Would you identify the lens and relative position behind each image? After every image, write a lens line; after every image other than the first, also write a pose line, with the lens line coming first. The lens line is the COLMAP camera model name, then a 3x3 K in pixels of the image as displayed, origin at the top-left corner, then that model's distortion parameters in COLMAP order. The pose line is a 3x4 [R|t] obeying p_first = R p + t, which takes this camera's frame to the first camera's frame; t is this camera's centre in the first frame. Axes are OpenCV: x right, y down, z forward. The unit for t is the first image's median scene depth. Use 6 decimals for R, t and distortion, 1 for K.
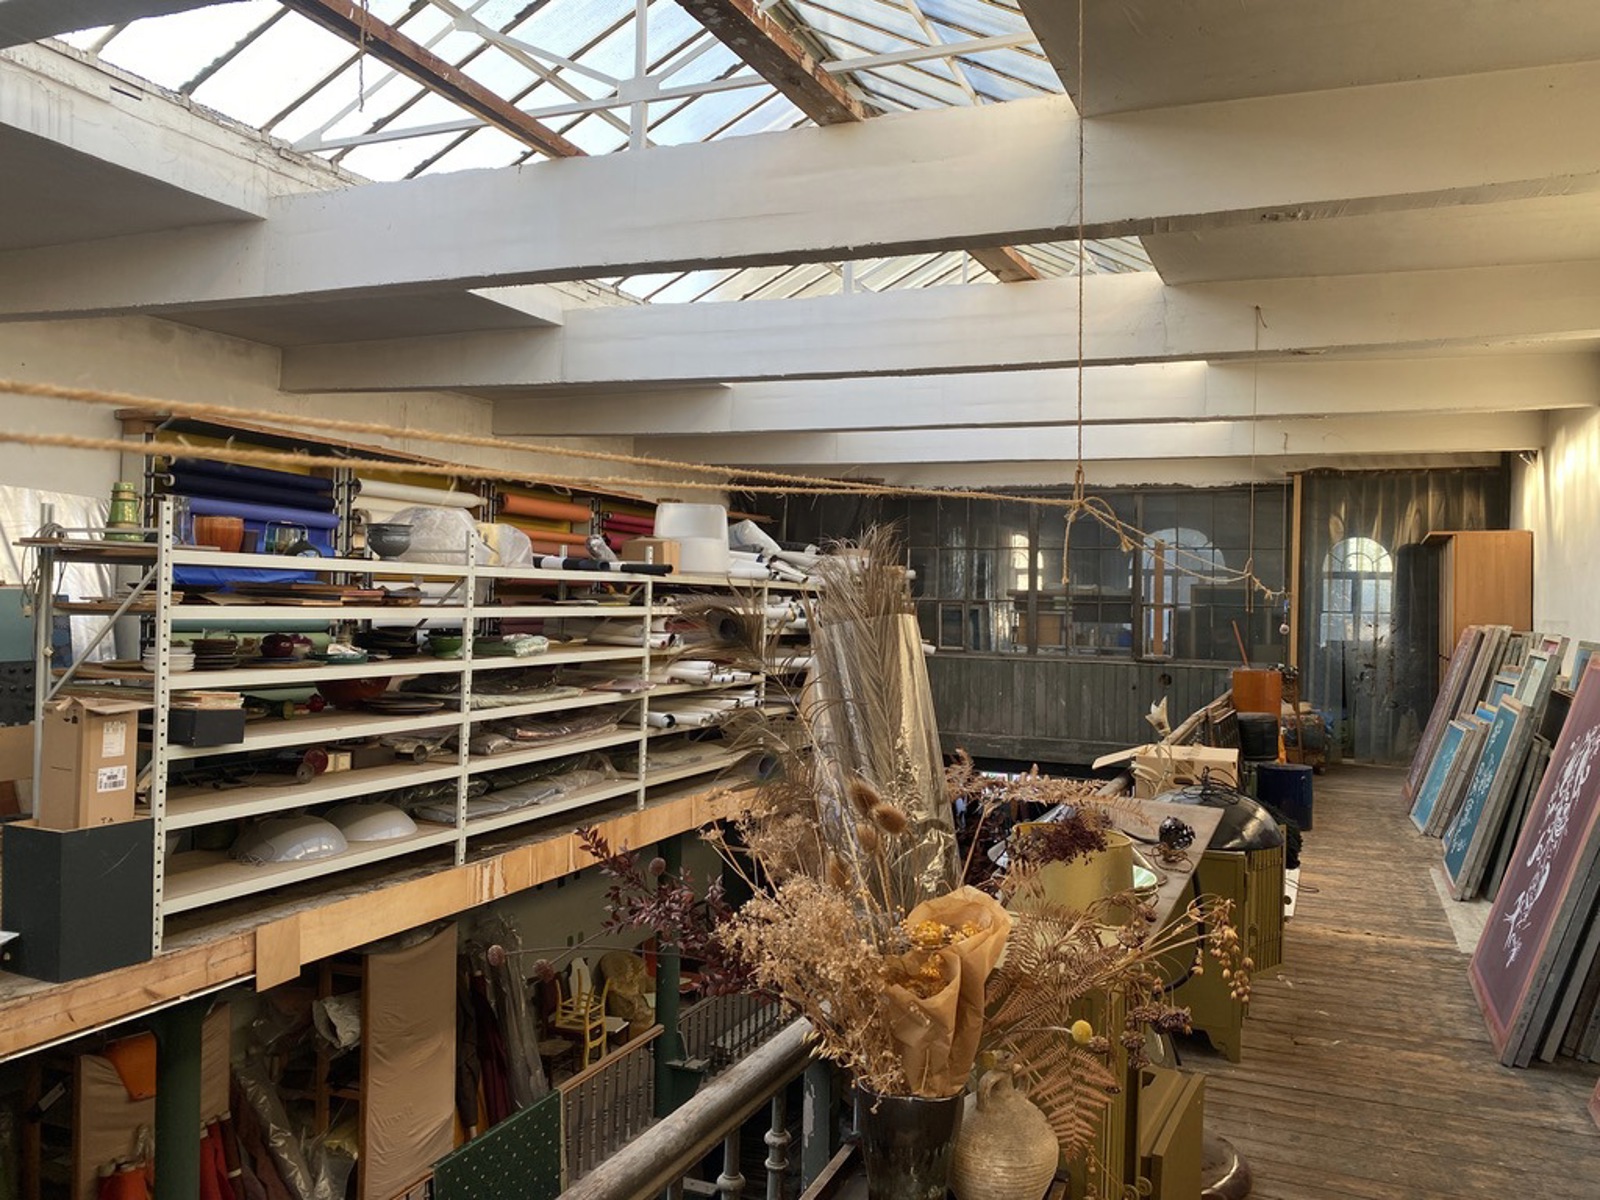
lens RADIAL K [[1231.0, 0, 815.4], [0, 1231.0, 584.9], [0, 0, 1]] dist [0.069264, -0.061934]
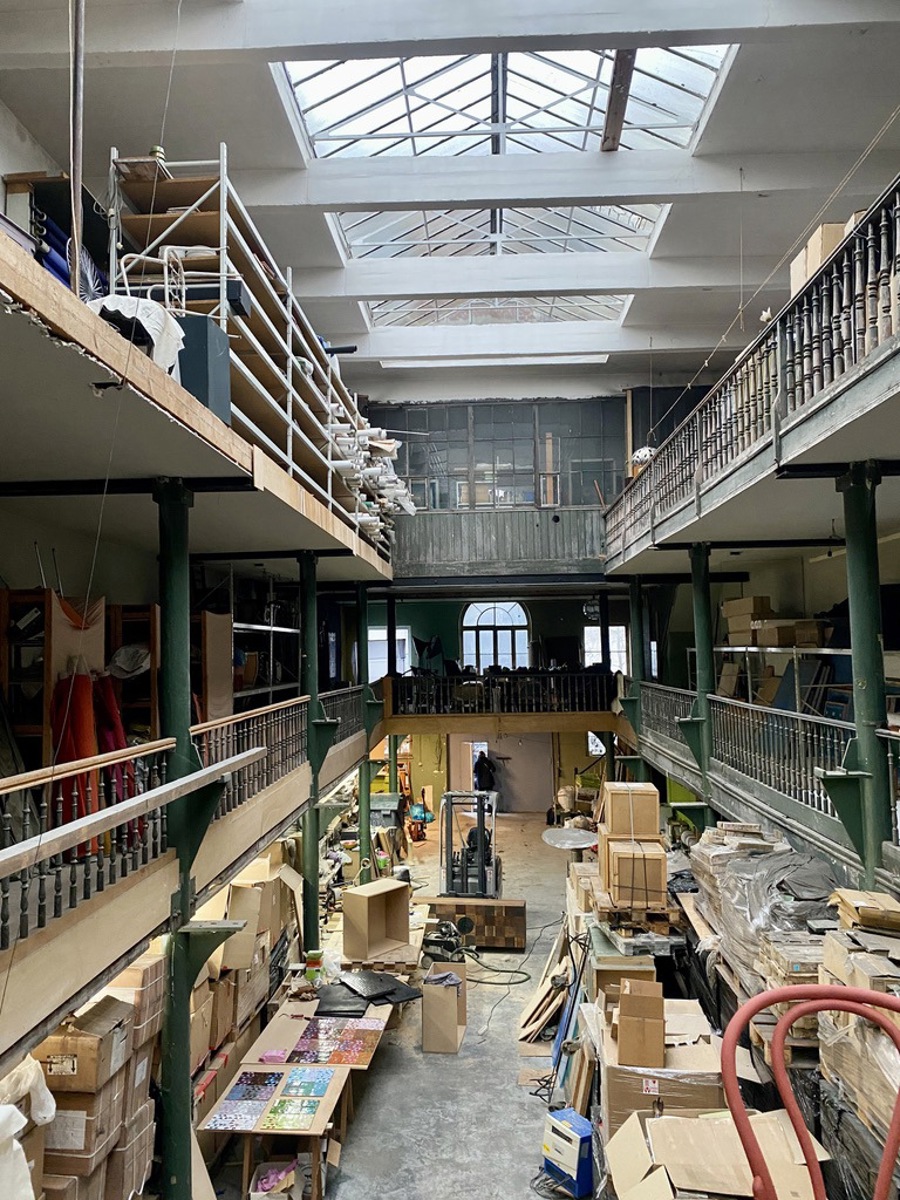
lens RADIAL K [[914.3, 0, 450.0], [0, 914.3, 600.0], [0, 0, 1]] dist [0.045266, -0.044805]
pose [[0.937972, -0.022325, 0.345992, -0.472807], [0.036048, 0.998796, -0.033277, 0.395596], [-0.344832, 0.043685, 0.937647, -0.102562]]
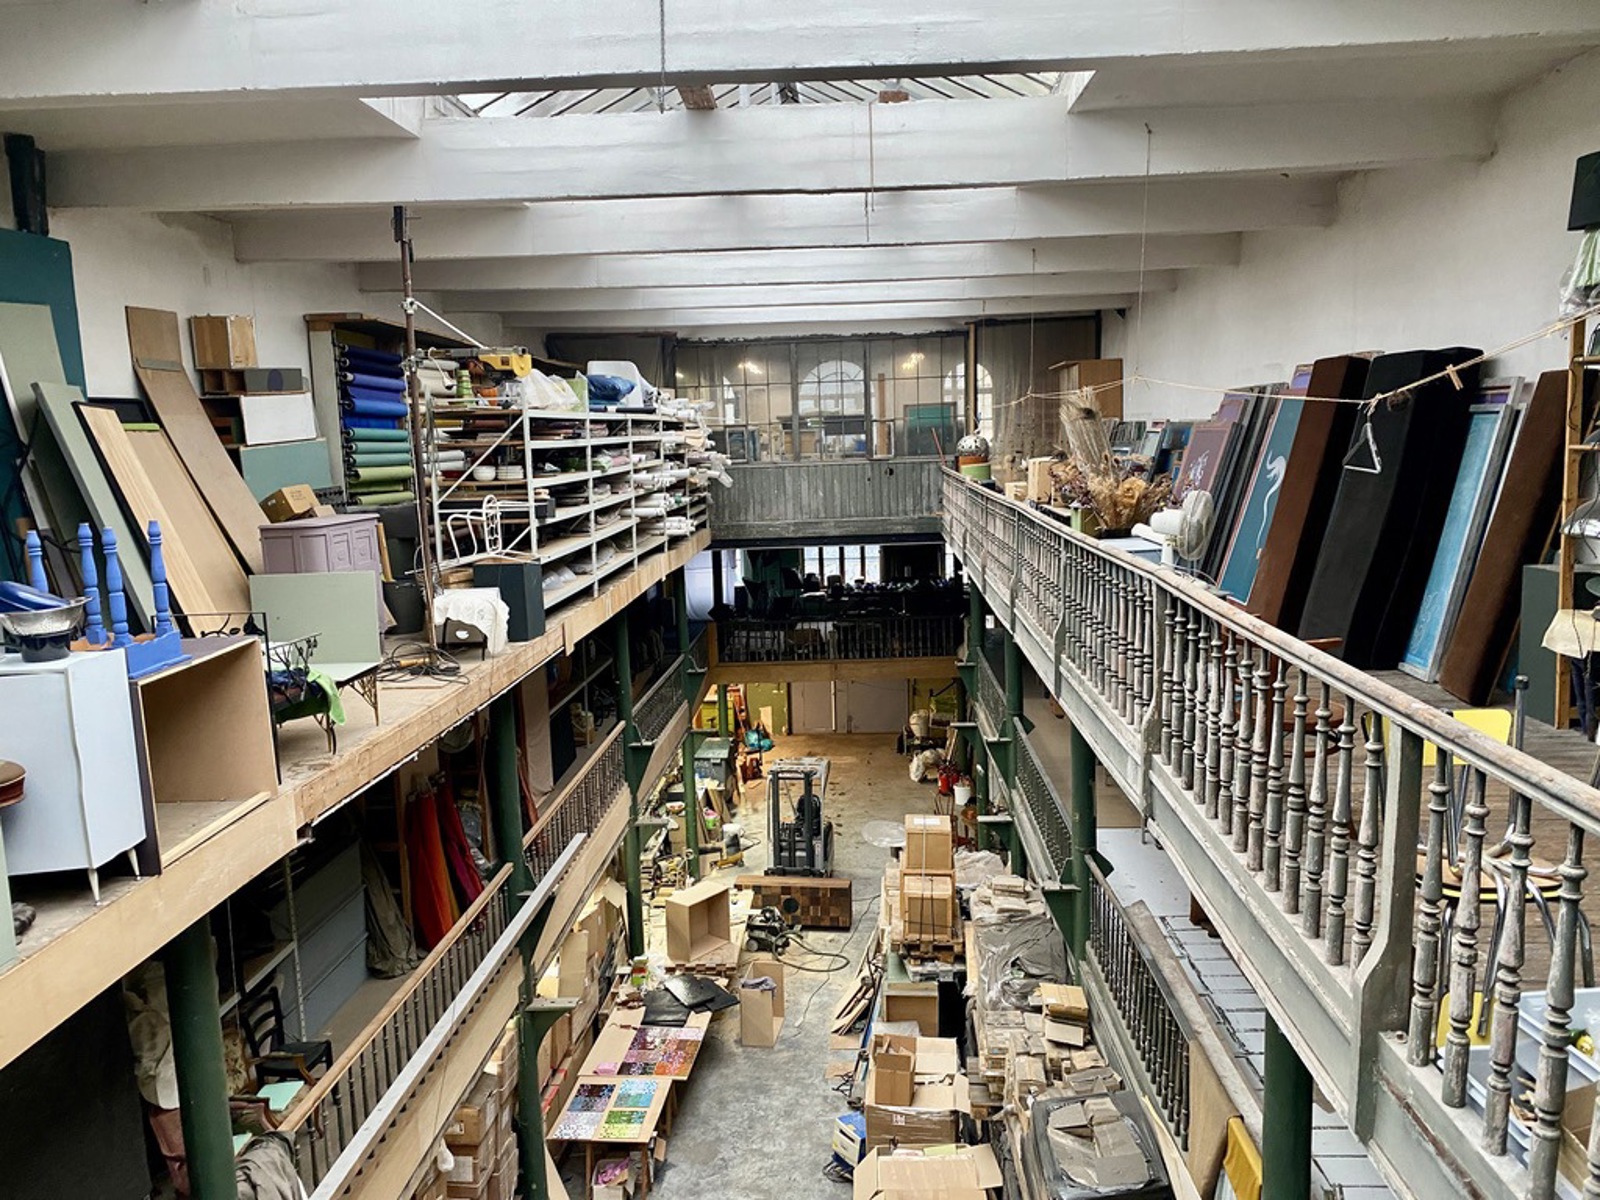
lens RADIAL K [[1204.2, 0, 803.8], [0, 1204.2, 610.9], [0, 0, 1]] dist [0.080991, -0.130649]
pose [[0.940346, -0.103703, 0.324029, -0.525877], [0.050767, 0.984520, 0.167761, -0.009837], [-0.336411, -0.141303, 0.931054, -0.557450]]
